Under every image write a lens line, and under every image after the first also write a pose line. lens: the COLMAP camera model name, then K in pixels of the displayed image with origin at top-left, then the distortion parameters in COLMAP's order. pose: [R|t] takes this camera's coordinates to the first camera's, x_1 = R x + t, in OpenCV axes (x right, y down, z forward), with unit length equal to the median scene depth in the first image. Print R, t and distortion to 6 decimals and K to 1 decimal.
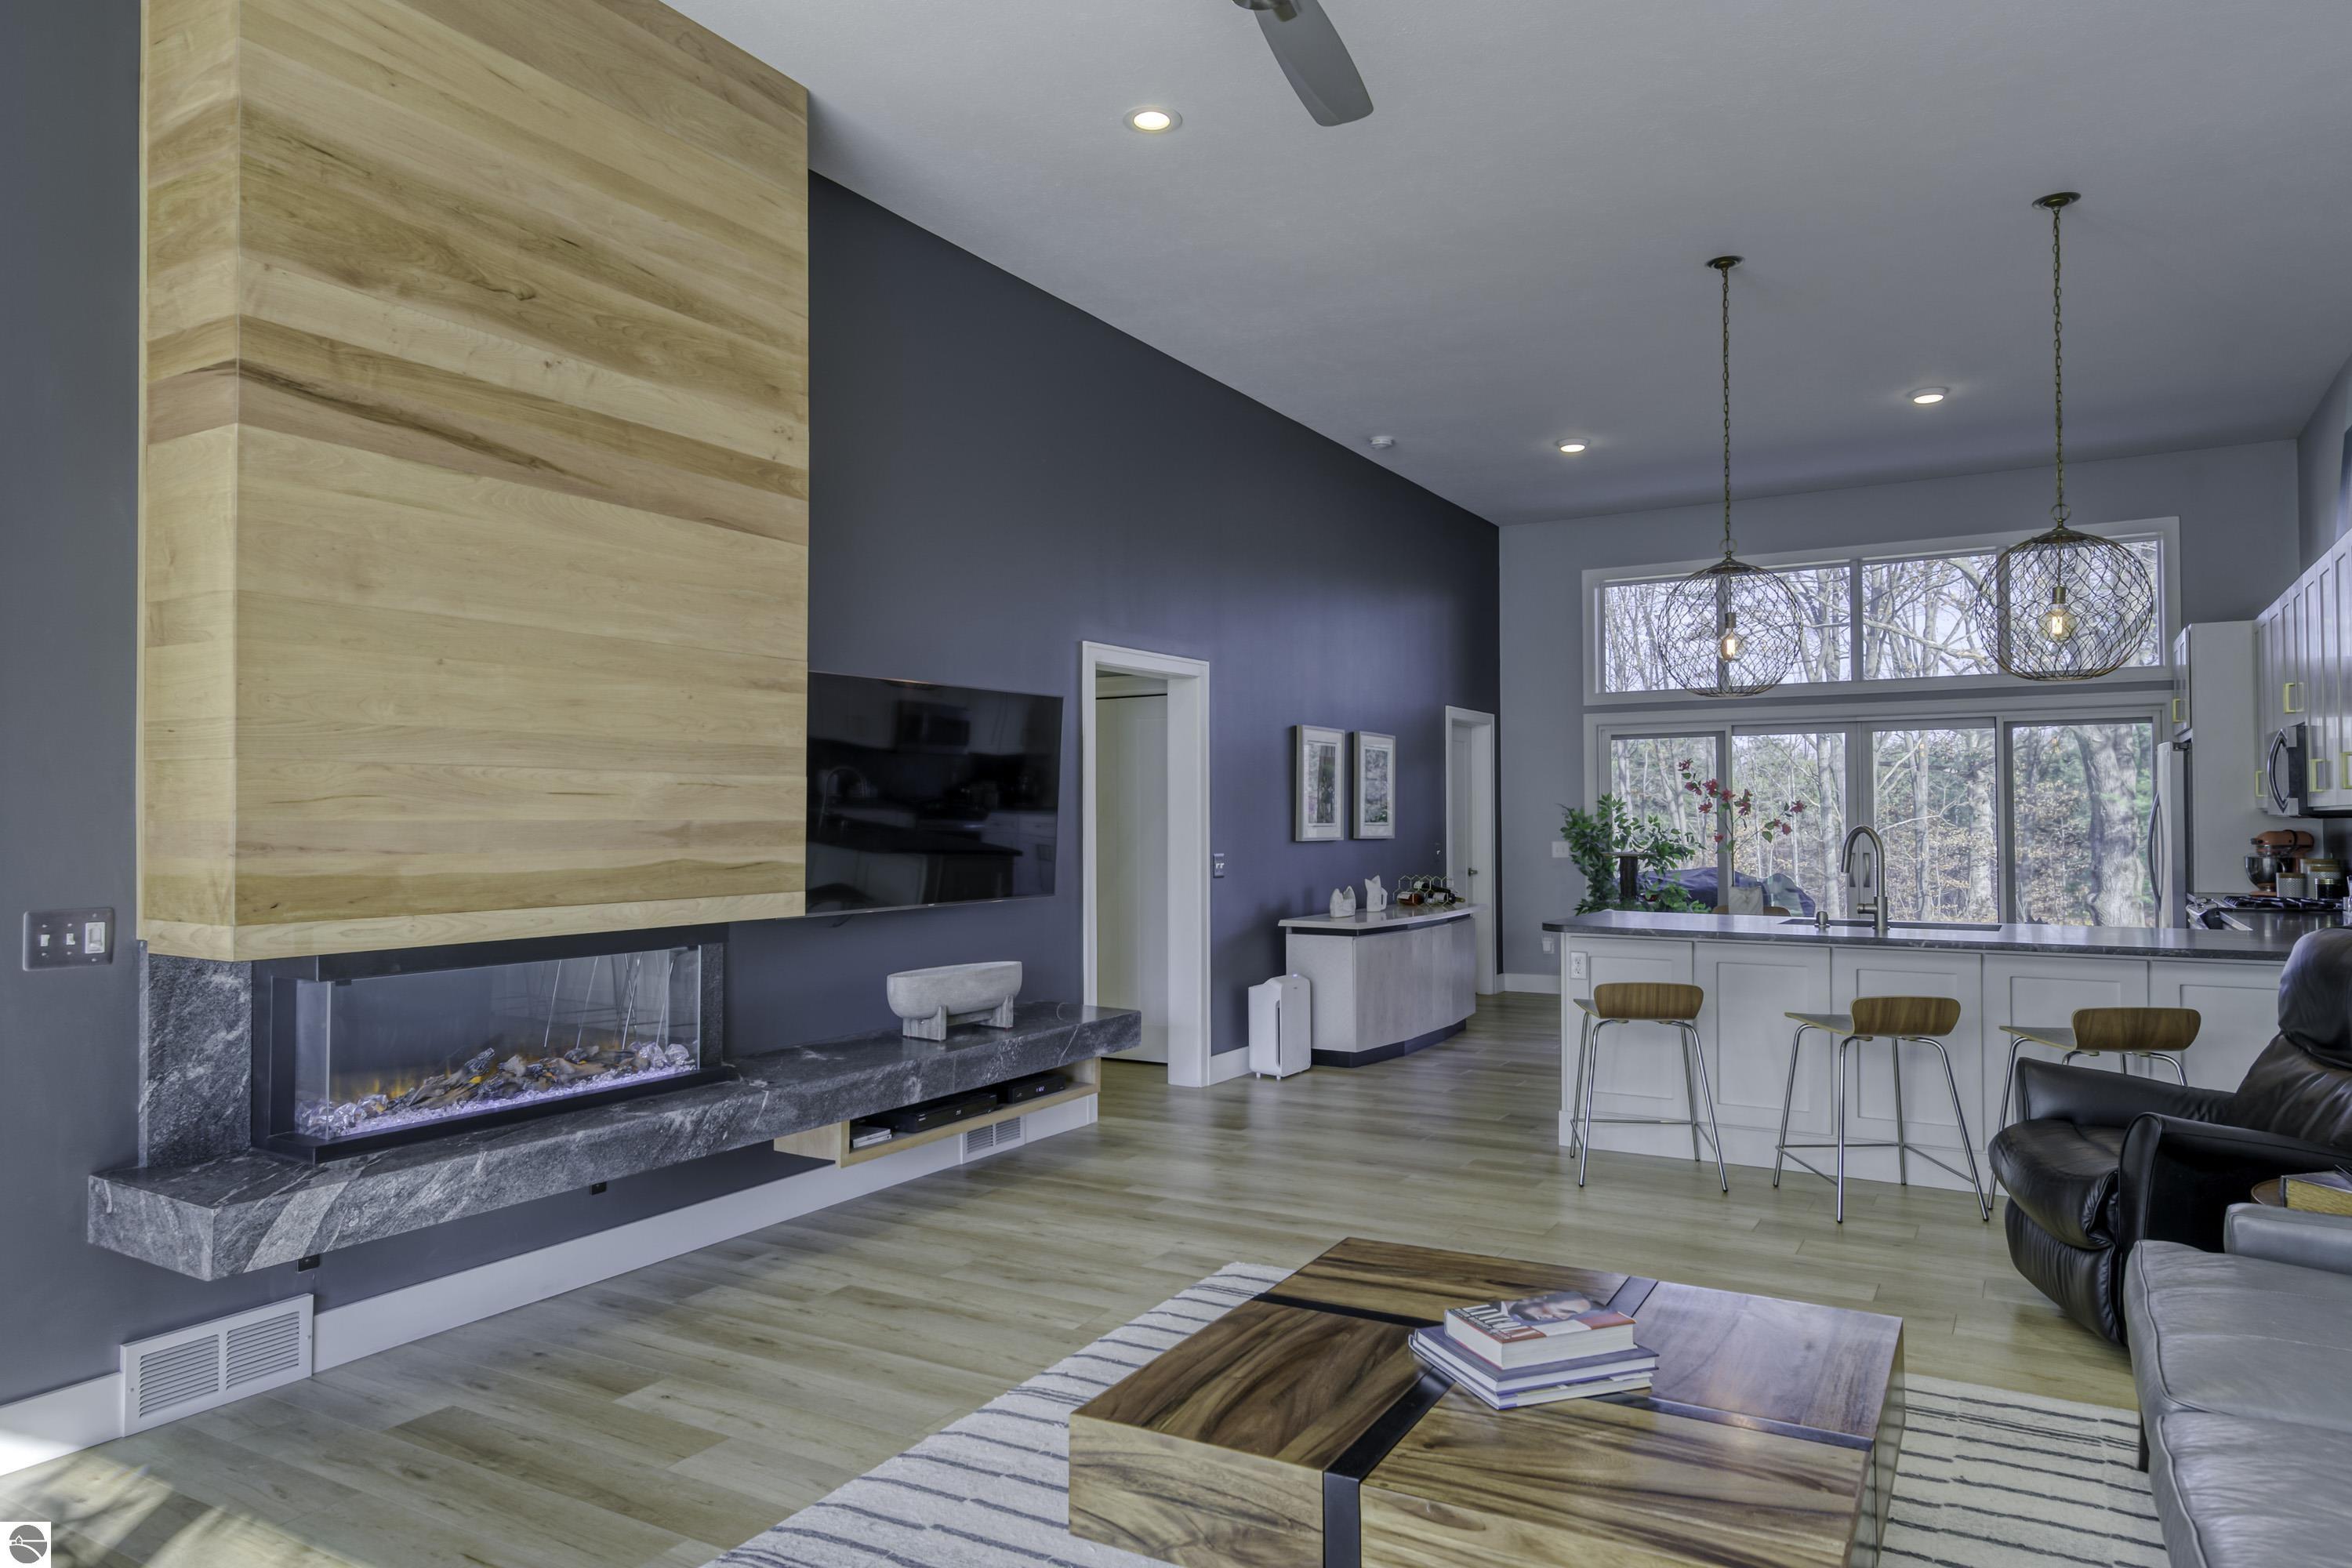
lens RADIAL K [[1487.0, 0, 1150.8], [0, 1487.0, 791.3], [0, 0, 1]] dist [0.020388, 0.000848]
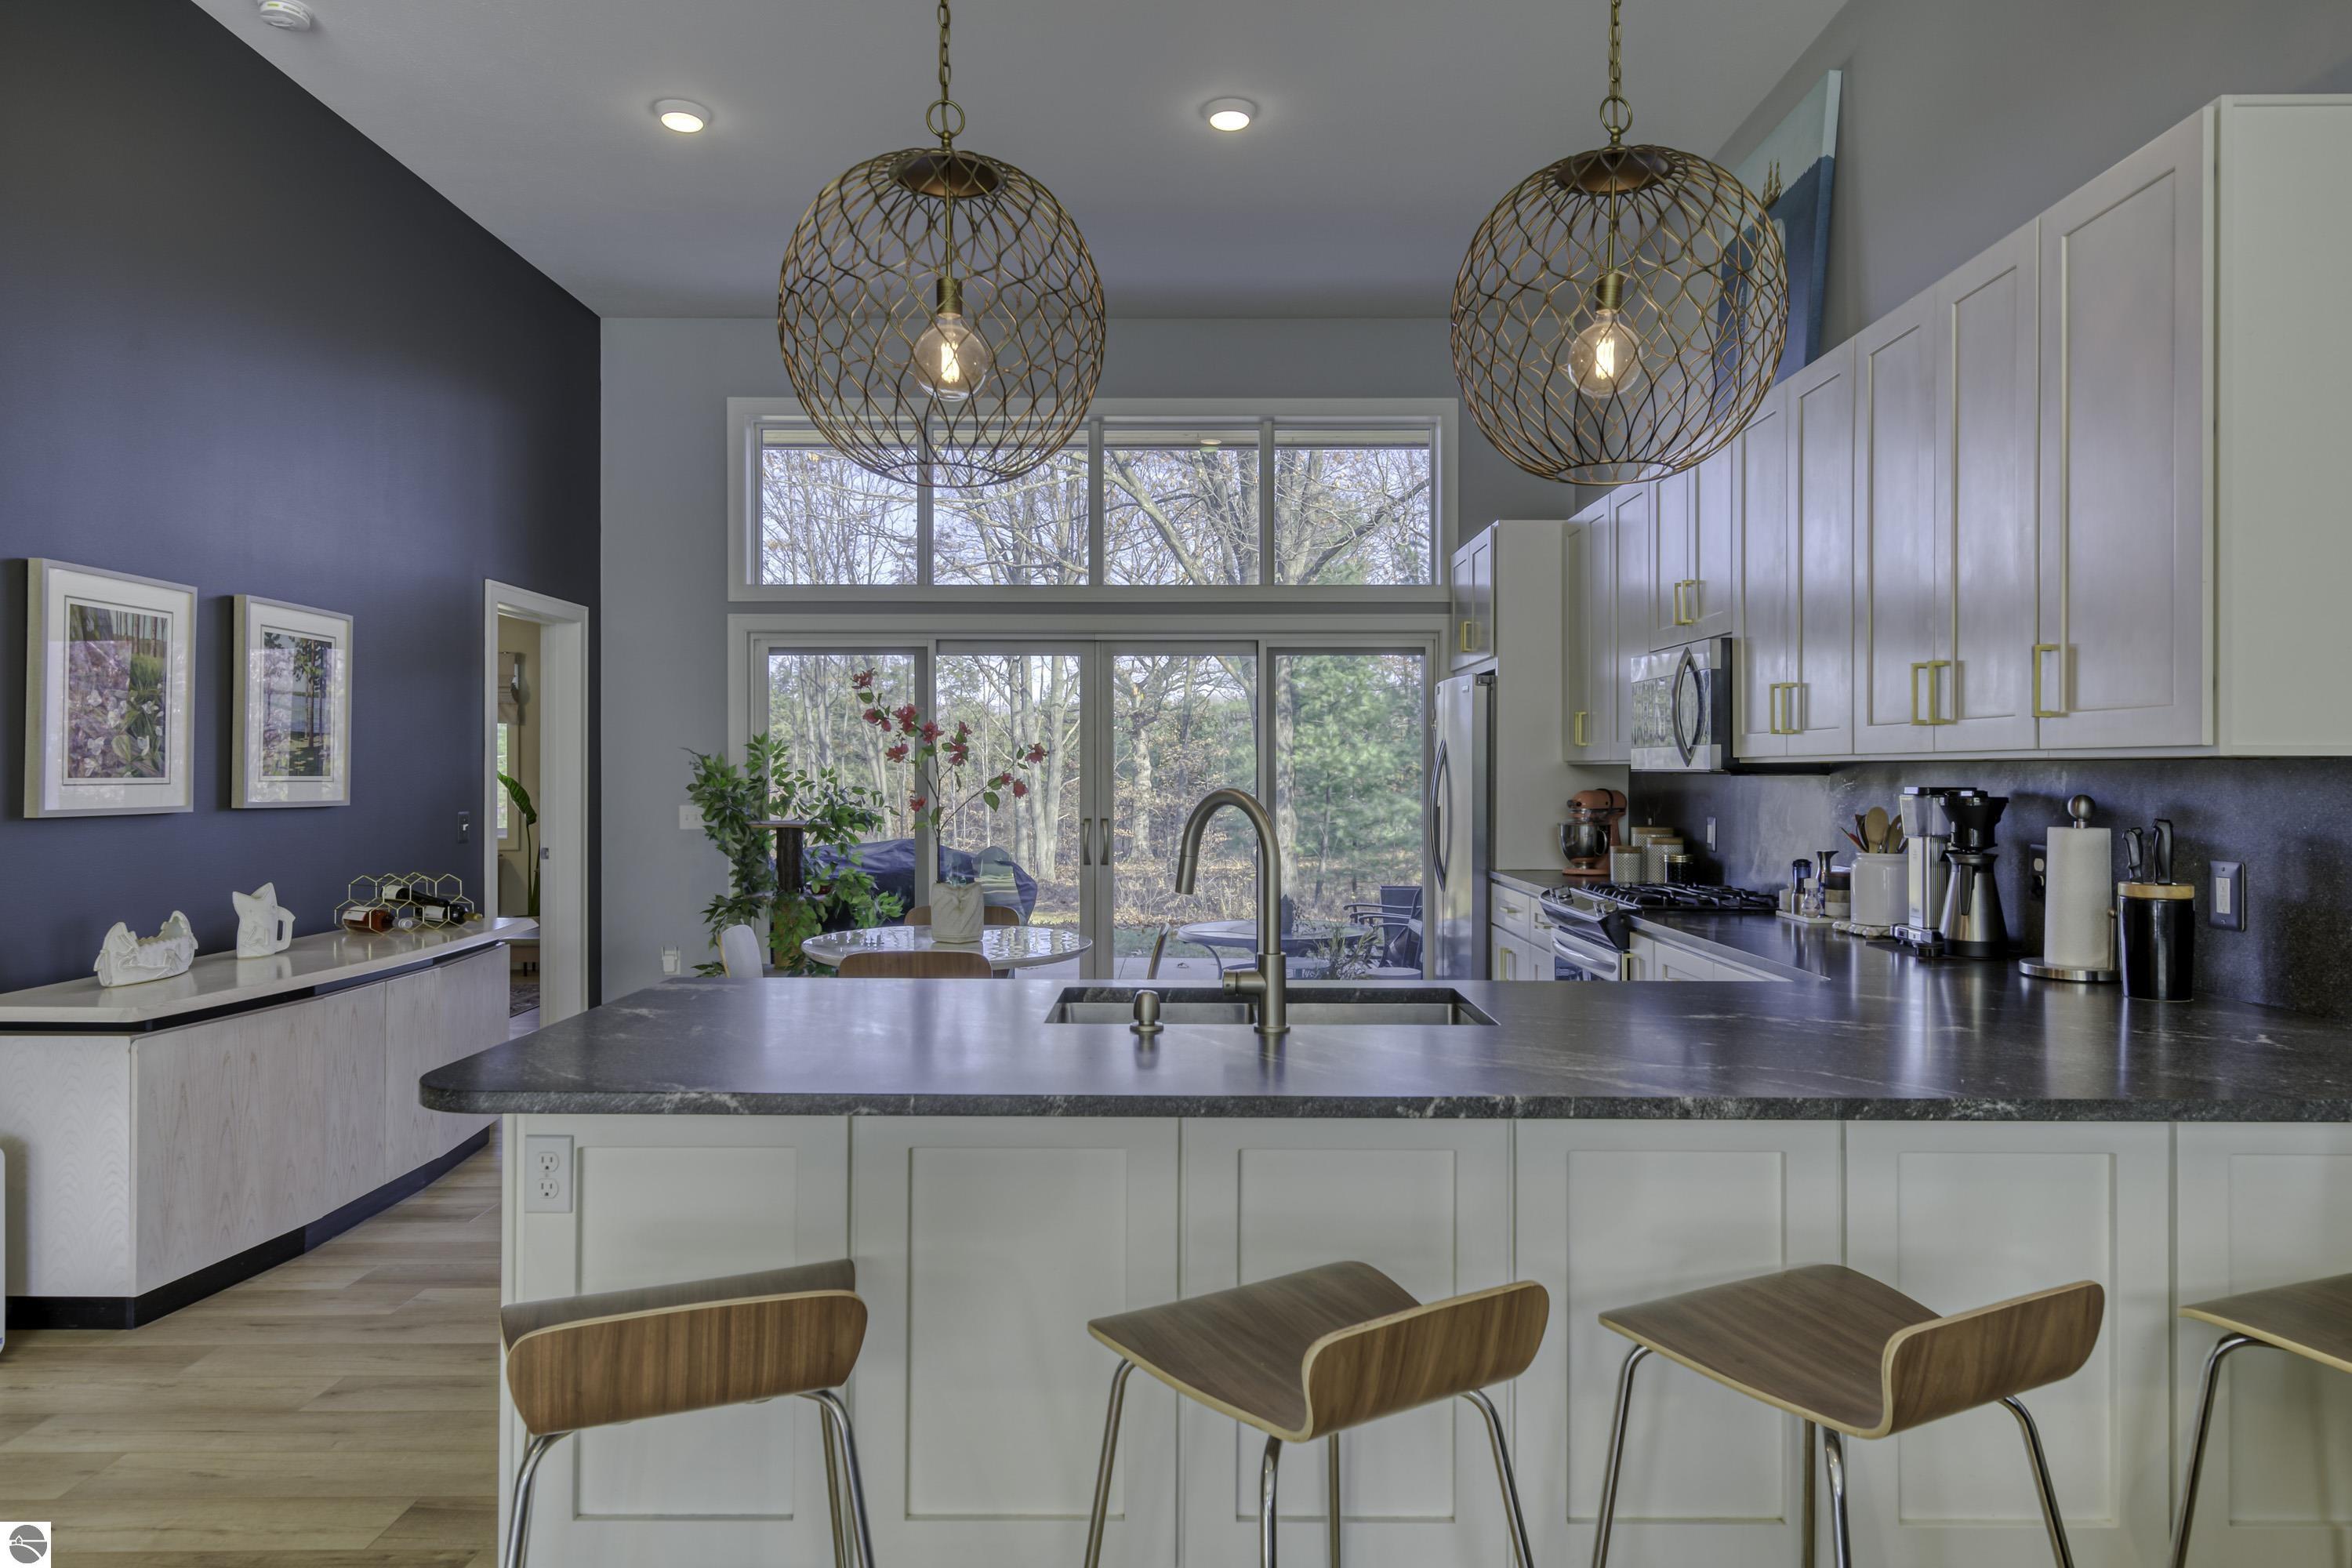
lens RADIAL K [[1487.0, 0, 1150.8], [0, 1487.0, 791.3], [0, 0, 1]] dist [0.020388, 0.000848]
pose [[0.867974, -0.001937, 0.496606, 0.145080], [-0.013843, 0.999509, 0.028094, 0.007288], [-0.496417, -0.031259, 0.867521, 0.381728]]
